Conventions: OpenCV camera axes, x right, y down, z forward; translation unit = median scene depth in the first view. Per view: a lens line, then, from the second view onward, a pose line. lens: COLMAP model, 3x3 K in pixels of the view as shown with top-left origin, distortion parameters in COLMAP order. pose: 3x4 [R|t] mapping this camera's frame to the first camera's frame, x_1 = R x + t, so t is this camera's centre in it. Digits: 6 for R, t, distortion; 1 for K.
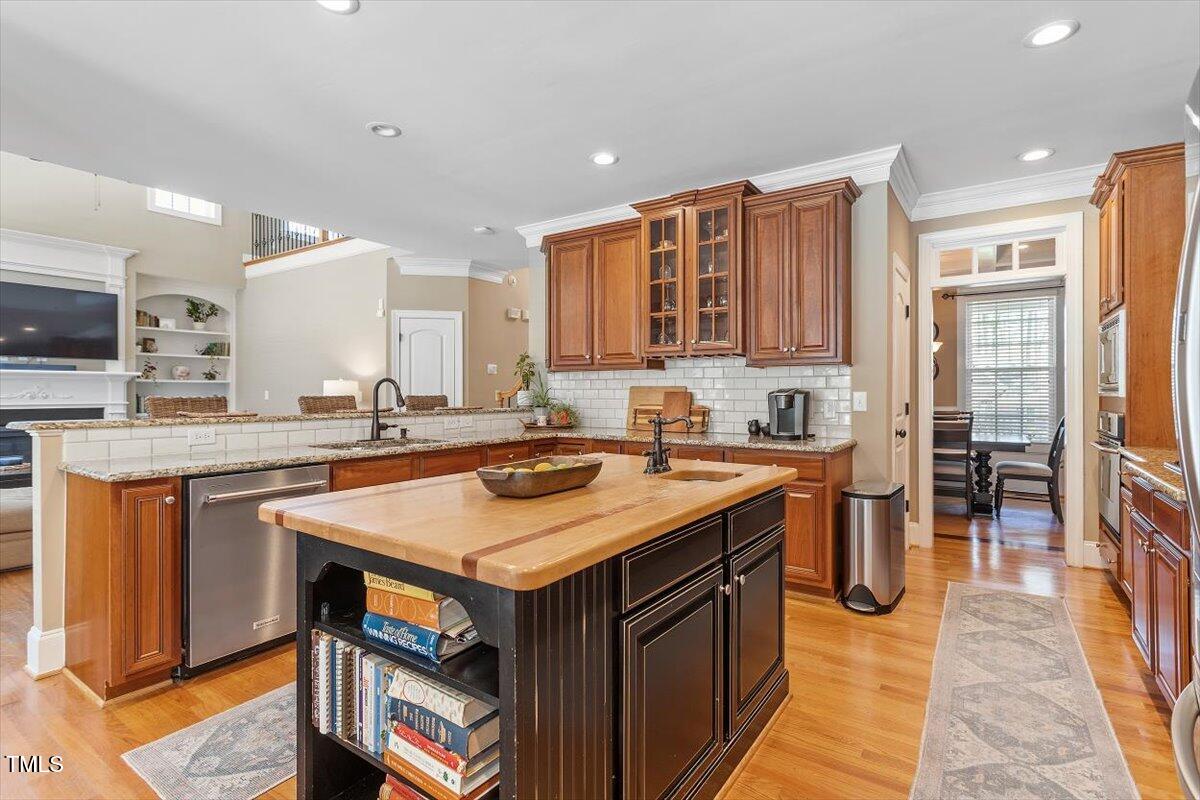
lens RADIAL K [[580.6, 0, 605.0], [0, 580.6, 395.3], [0, 0, 1]] dist [0.001756, 0.000355]
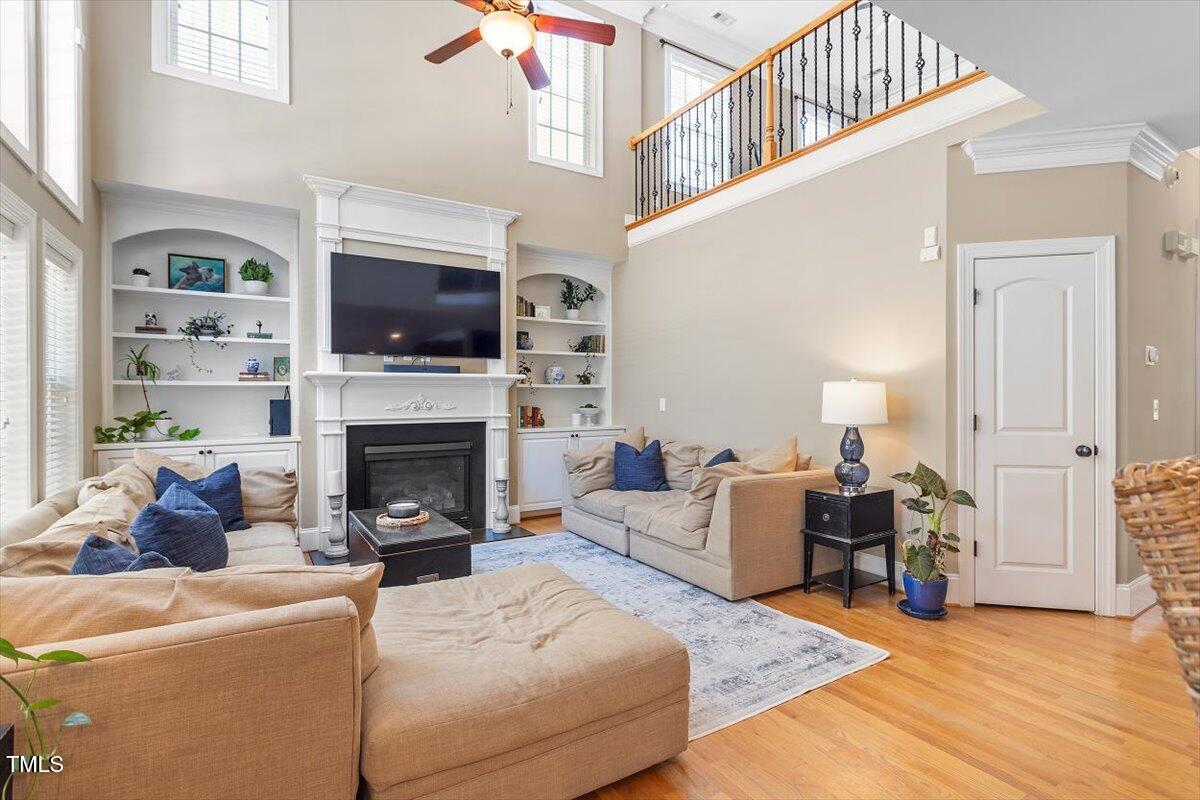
lens RADIAL K [[574.1, 0, 602.7], [0, 574.1, 396.7], [0, 0, 1]] dist [0.003460, 0.001087]
pose [[0.915921, -0.001850, -0.401355, -0.376876], [0.001346, 0.999998, -0.001539, -0.008953], [0.401357, 0.000870, 0.915921, 0.334419]]
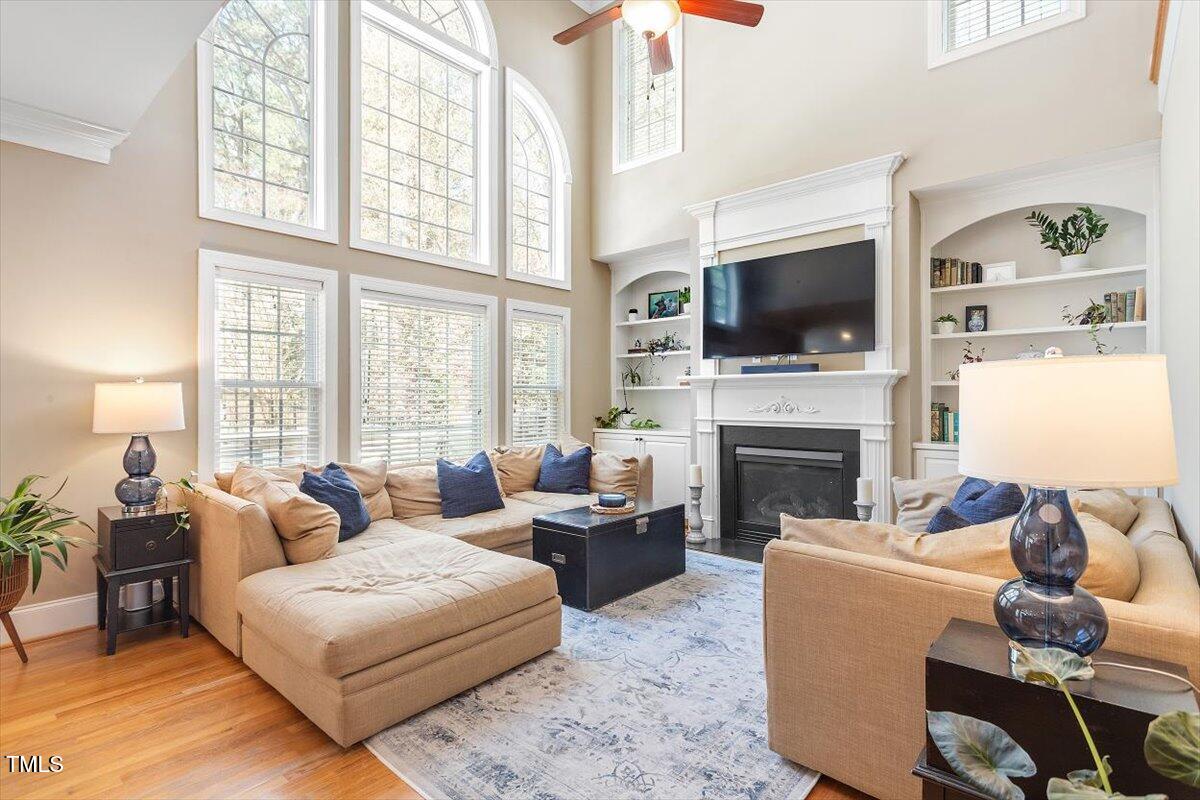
lens RADIAL K [[580.6, 0, 605.0], [0, 580.6, 395.3], [0, 0, 1]] dist [0.001756, 0.000355]
pose [[-0.115435, -0.004929, -0.993303, -0.201655], [-0.003936, 0.999982, -0.004505, -0.010084], [0.993307, 0.003390, -0.115452, 0.721970]]
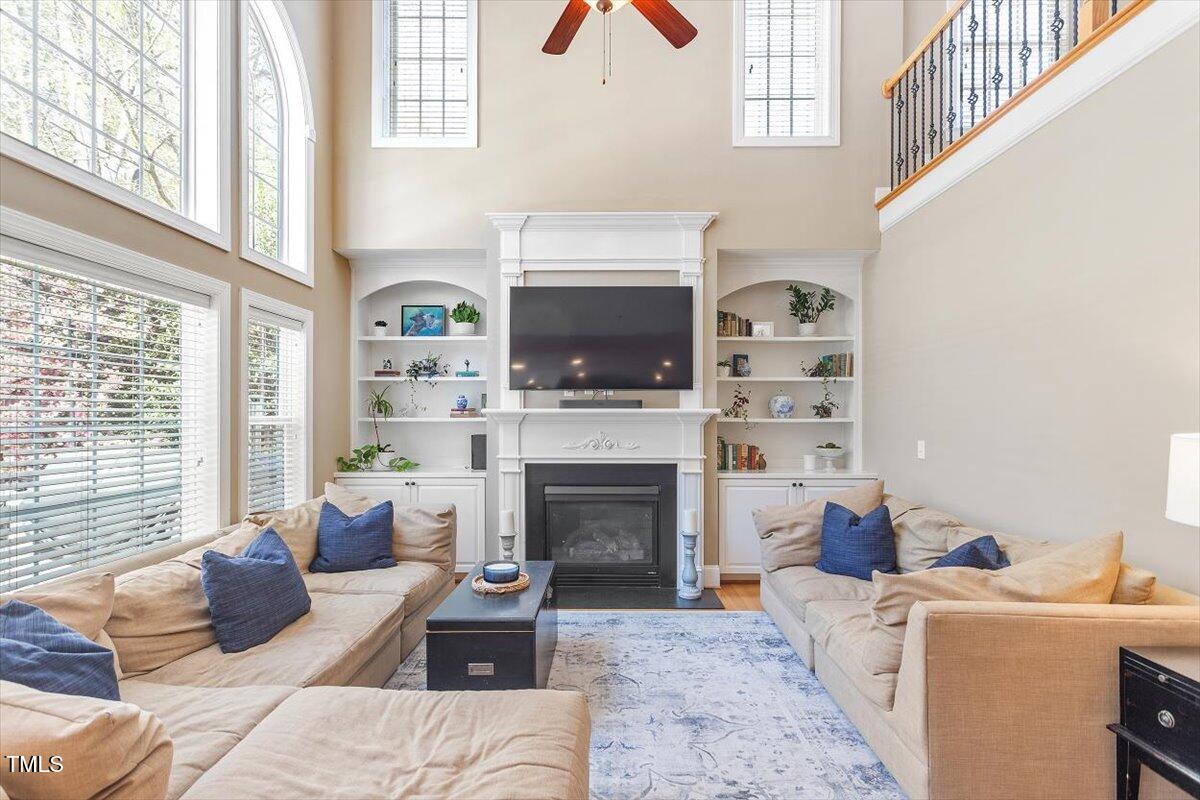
lens RADIAL K [[571.8, 0, 603.3], [0, 571.8, 416.6], [0, 0, 1]] dist [0.000966, 0.000365]
pose [[0.557023, -0.000148, -0.830497, -0.337642], [-0.004299, 0.999986, -0.003062, -0.026159], [0.830486, 0.005276, 0.557014, 0.517107]]
